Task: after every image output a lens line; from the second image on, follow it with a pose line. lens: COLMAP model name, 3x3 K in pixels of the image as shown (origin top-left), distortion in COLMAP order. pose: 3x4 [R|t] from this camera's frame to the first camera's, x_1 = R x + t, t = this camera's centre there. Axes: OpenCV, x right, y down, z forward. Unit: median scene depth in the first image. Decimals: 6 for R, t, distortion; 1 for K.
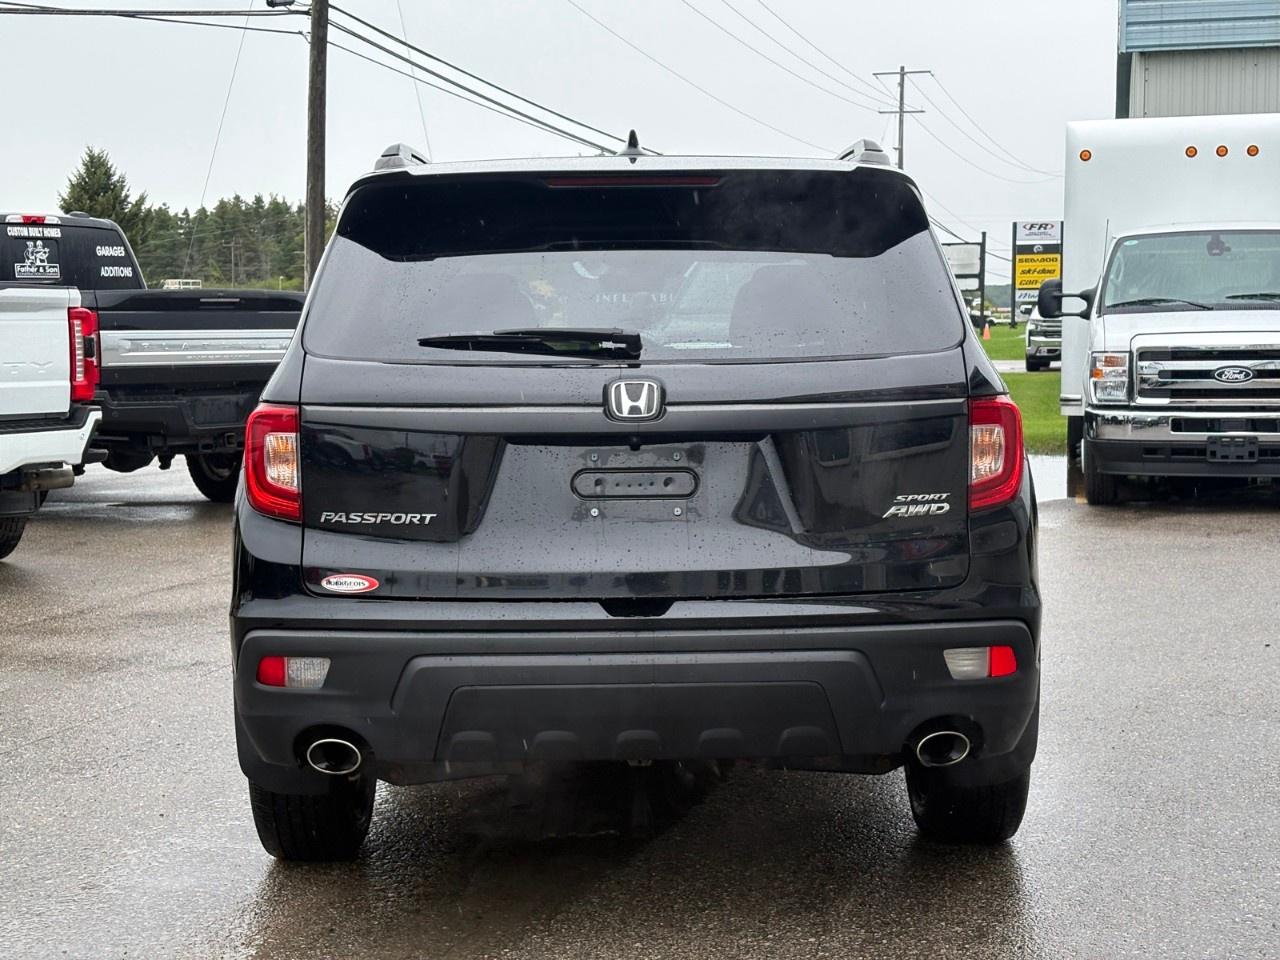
lens RADIAL K [[2112.1, 0, 643.4], [0, 2112.1, 479.8], [0, 0, 1]] dist [0.126514, 0.000000]
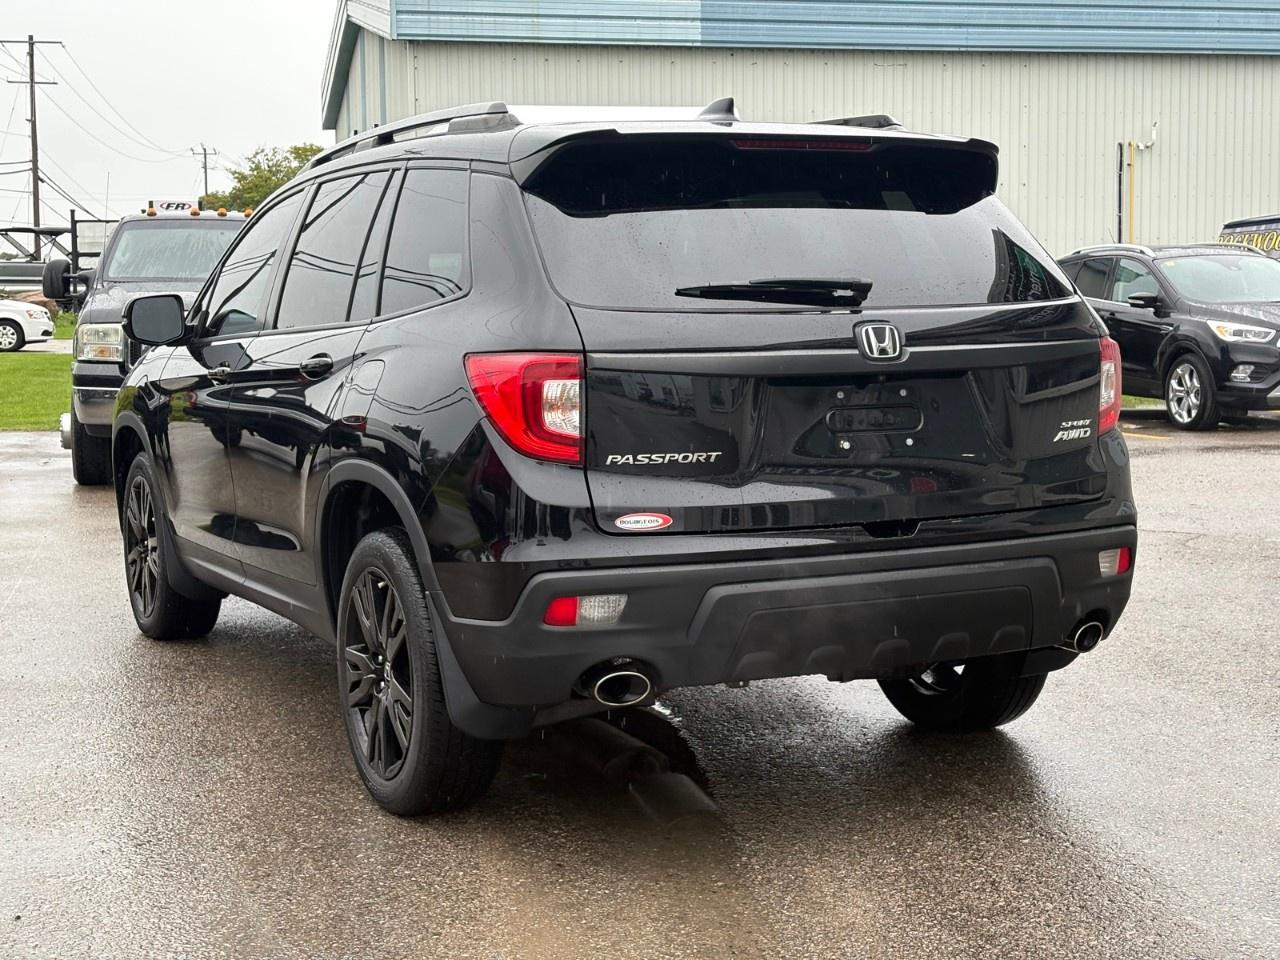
lens RADIAL K [[2112.1, 0, 631.0], [0, 2112.1, 489.7], [0, 0, 1]] dist [0.126514, 0.000000]
pose [[0.899601, -0.043549, 0.434535, -0.592418], [0.038213, 0.999049, 0.021013, 0.010775], [-0.435037, -0.002298, 0.900410, 0.058861]]
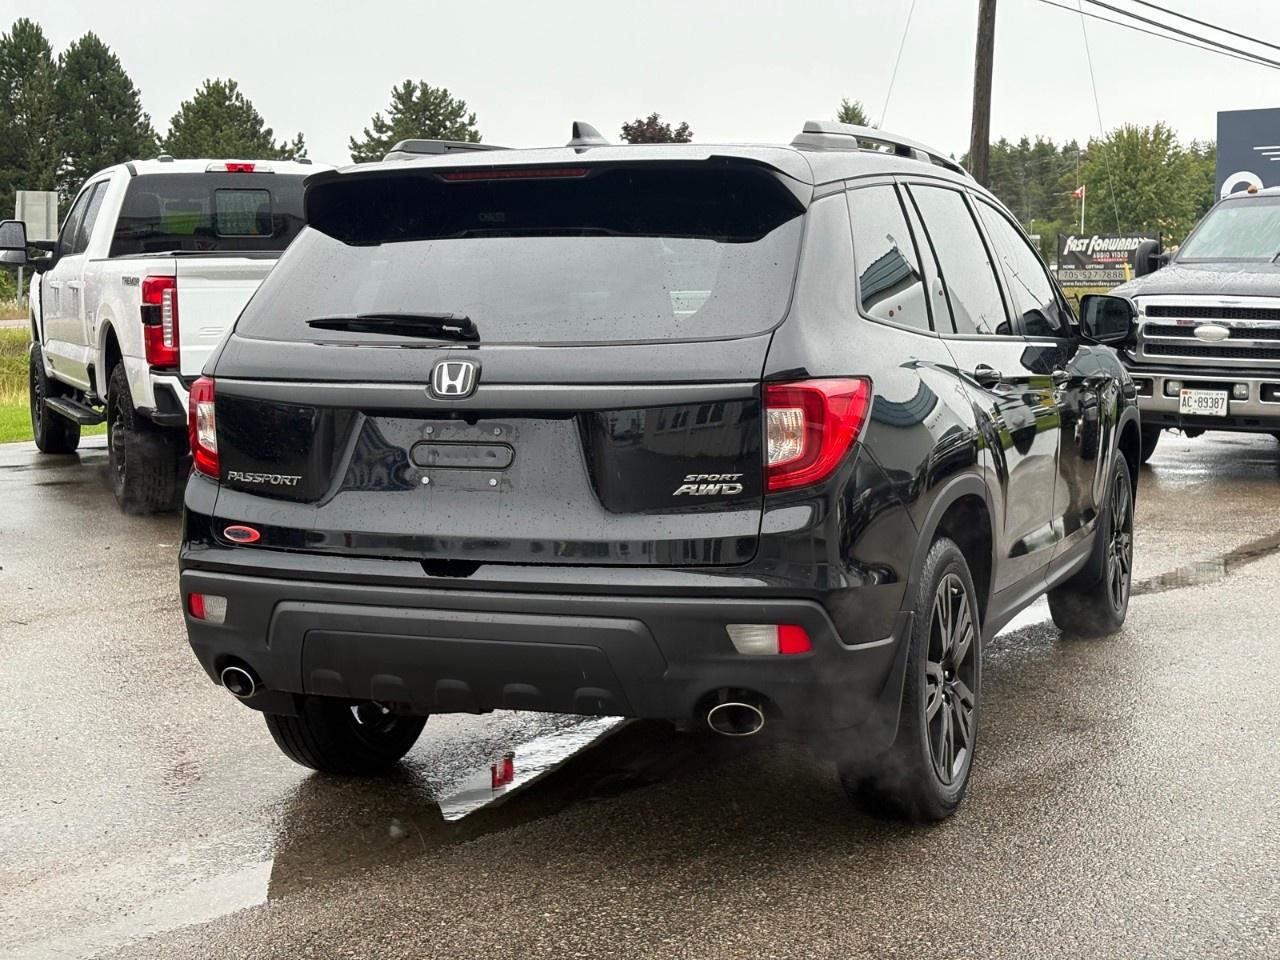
lens RADIAL K [[2112.1, 0, 594.8], [0, 2112.1, 477.6], [0, 0, 1]] dist [0.126514, 0.000000]
pose [[0.910215, 0.036543, -0.412521, 0.505243], [-0.025027, 0.999132, 0.033286, -0.024557], [0.413379, -0.019973, 0.910340, 0.030973]]
